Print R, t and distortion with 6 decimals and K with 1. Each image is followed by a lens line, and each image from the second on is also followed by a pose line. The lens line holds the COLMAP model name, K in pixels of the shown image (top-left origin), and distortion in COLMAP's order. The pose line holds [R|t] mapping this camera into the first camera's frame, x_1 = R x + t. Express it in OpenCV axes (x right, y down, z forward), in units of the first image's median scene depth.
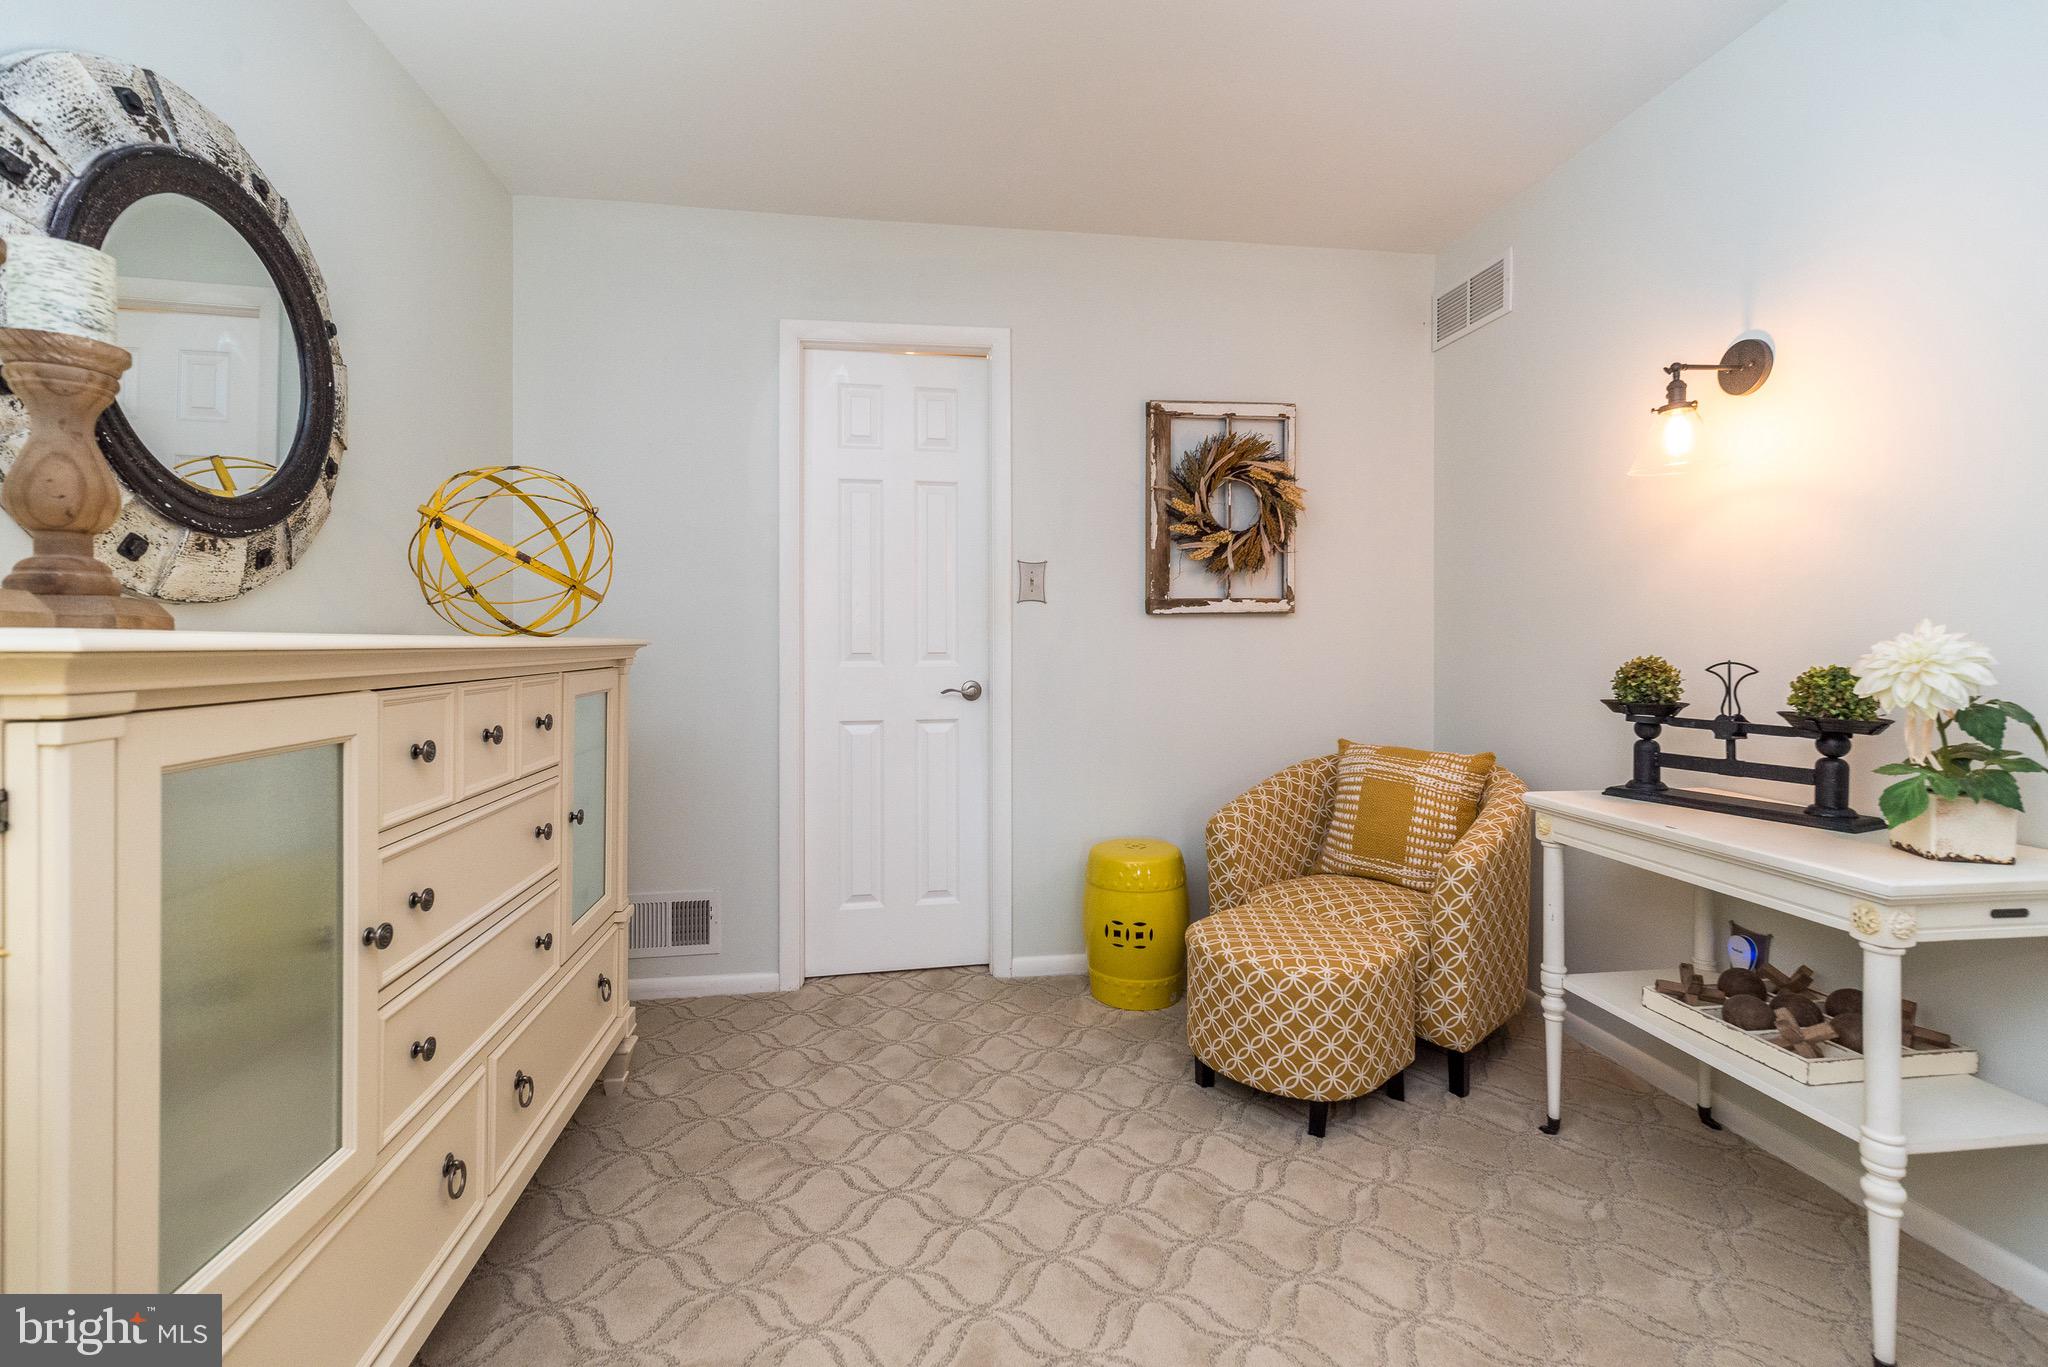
lens RADIAL K [[922.4, 0, 1023.1], [0, 922.4, 638.9], [0, 0, 1]] dist [0.012045, 0.000246]
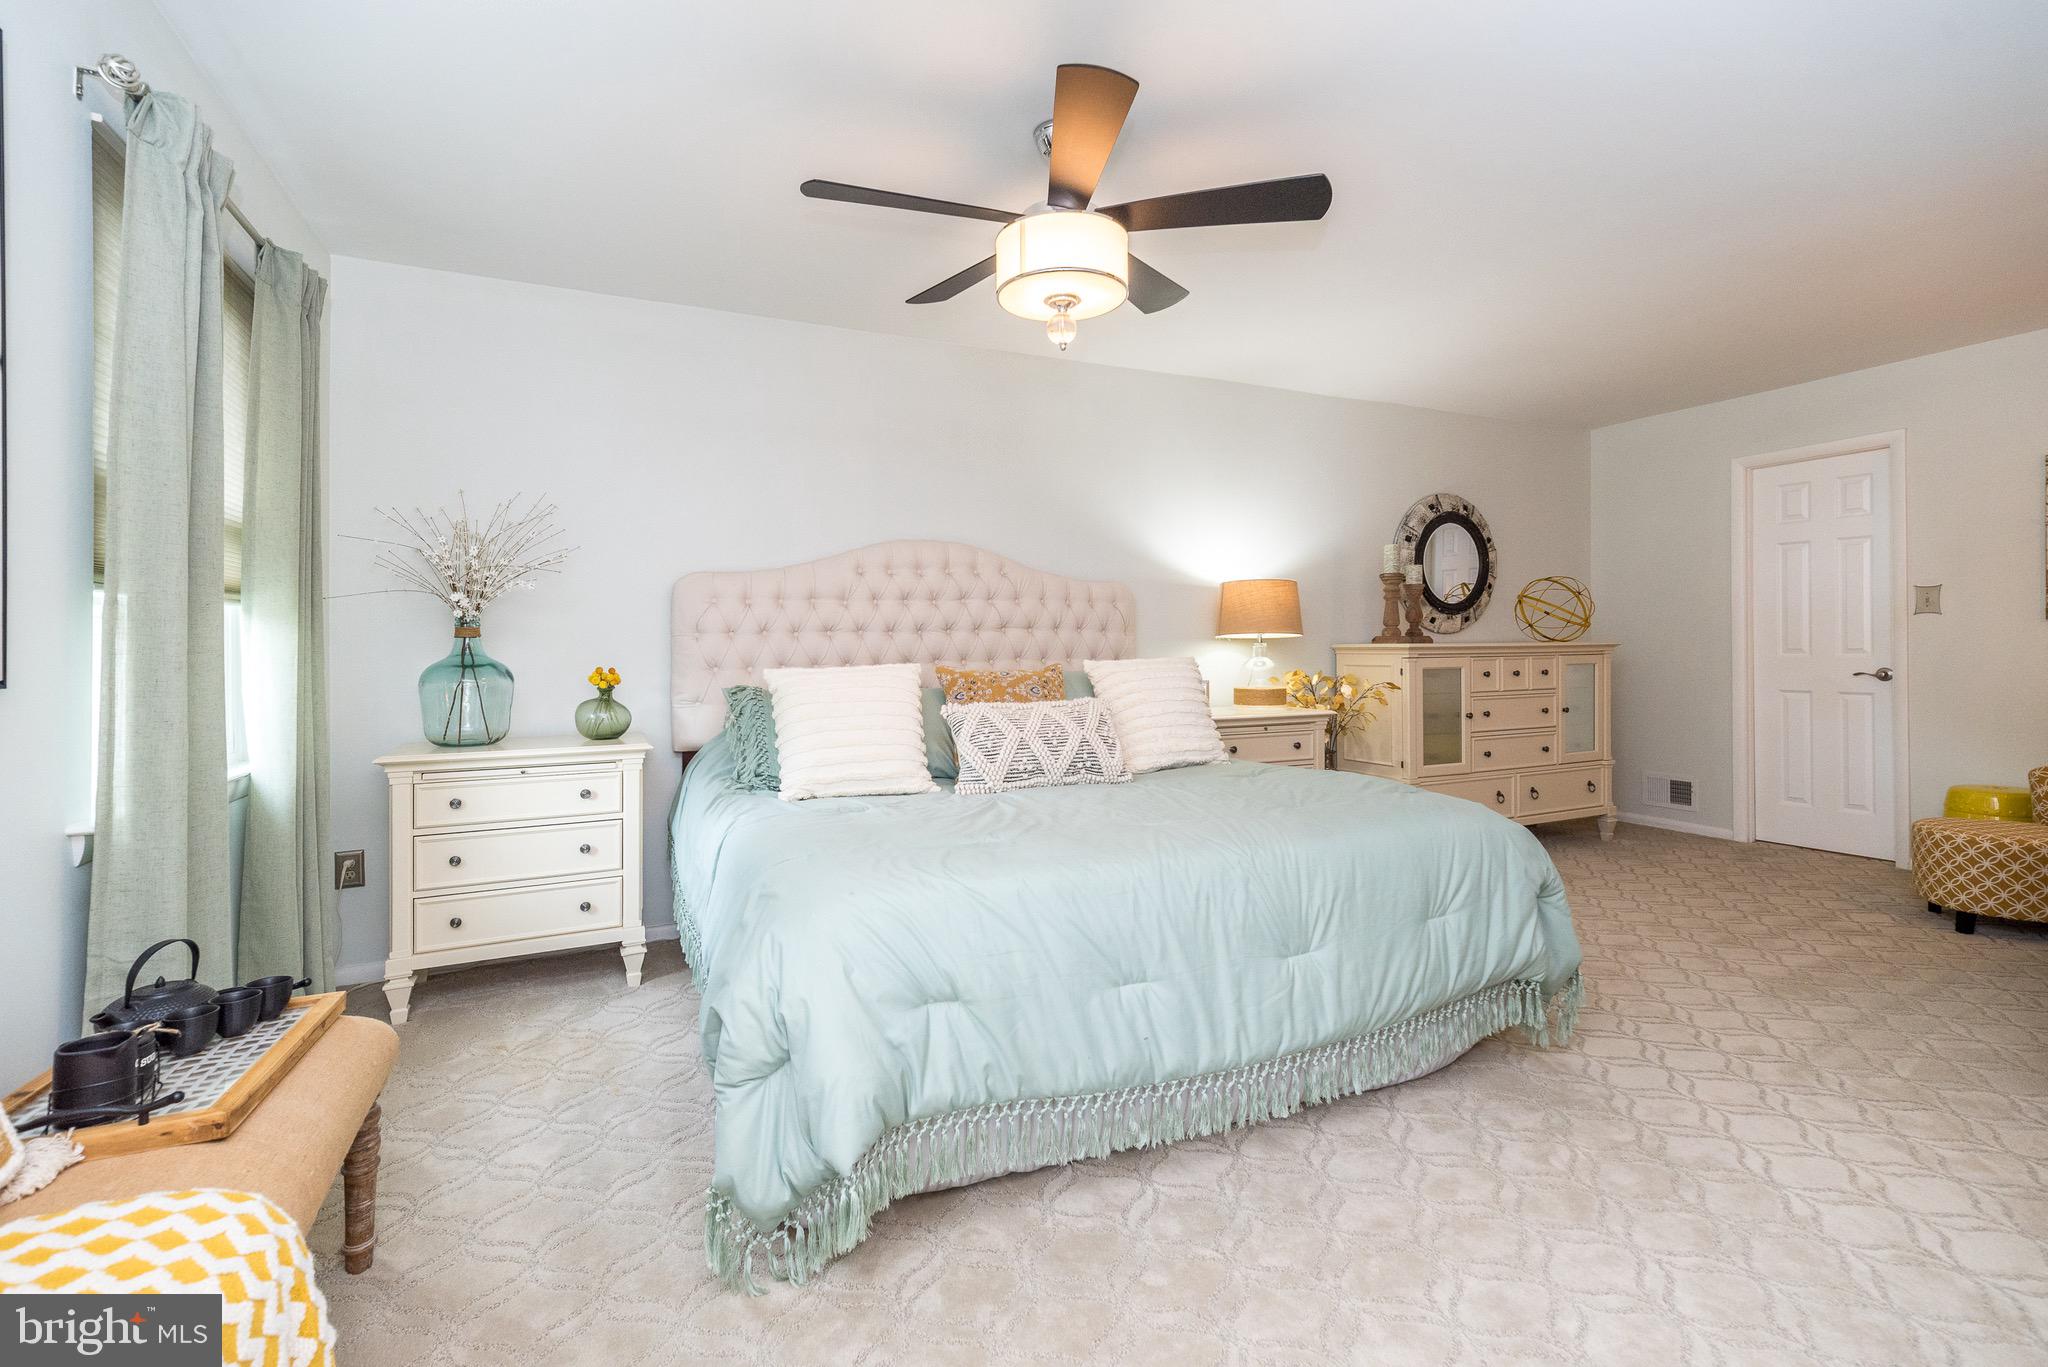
lens RADIAL K [[902.1, 0, 1022.3], [0, 902.1, 664.1], [0, 0, 1]] dist [0.006502, 0.000448]
pose [[0.299139, 0.016473, -0.954067, 1.595397], [0.010935, 0.999726, 0.020689, -0.009774], [0.954147, -0.016622, 0.298877, -1.317072]]
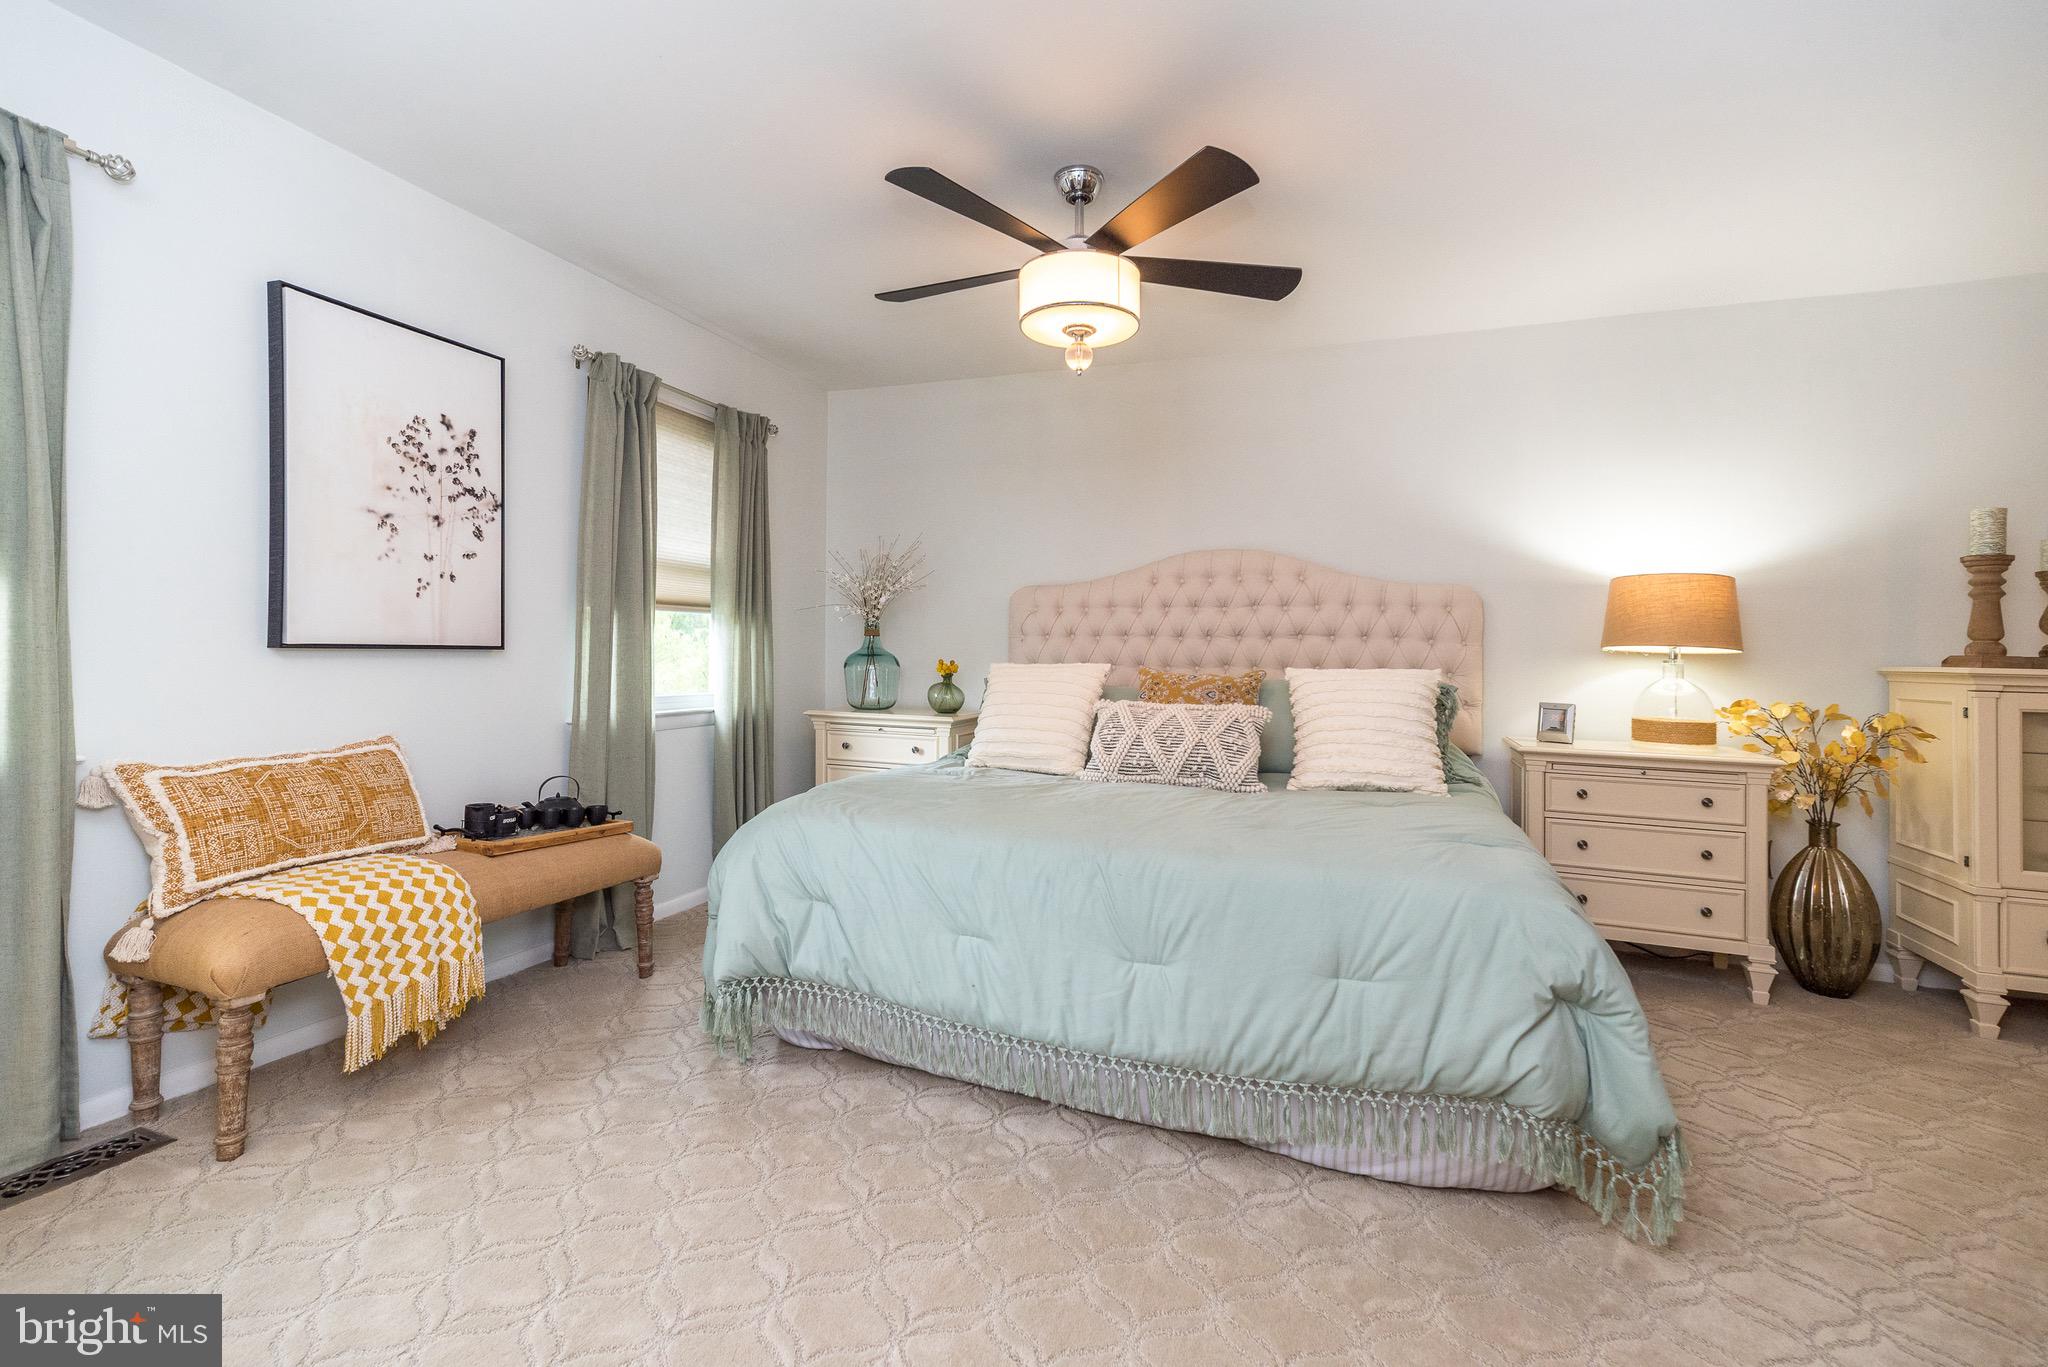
lens RADIAL K [[893.9, 0, 1033.9], [0, 893.9, 679.5], [0, 0, 1]] dist [0.008087, -0.000452]
pose [[-0.455427, 0.017418, -0.890103, 1.661420], [-0.019120, 0.999387, 0.029340, 0.002360], [0.890068, 0.030381, -0.454815, -0.306254]]
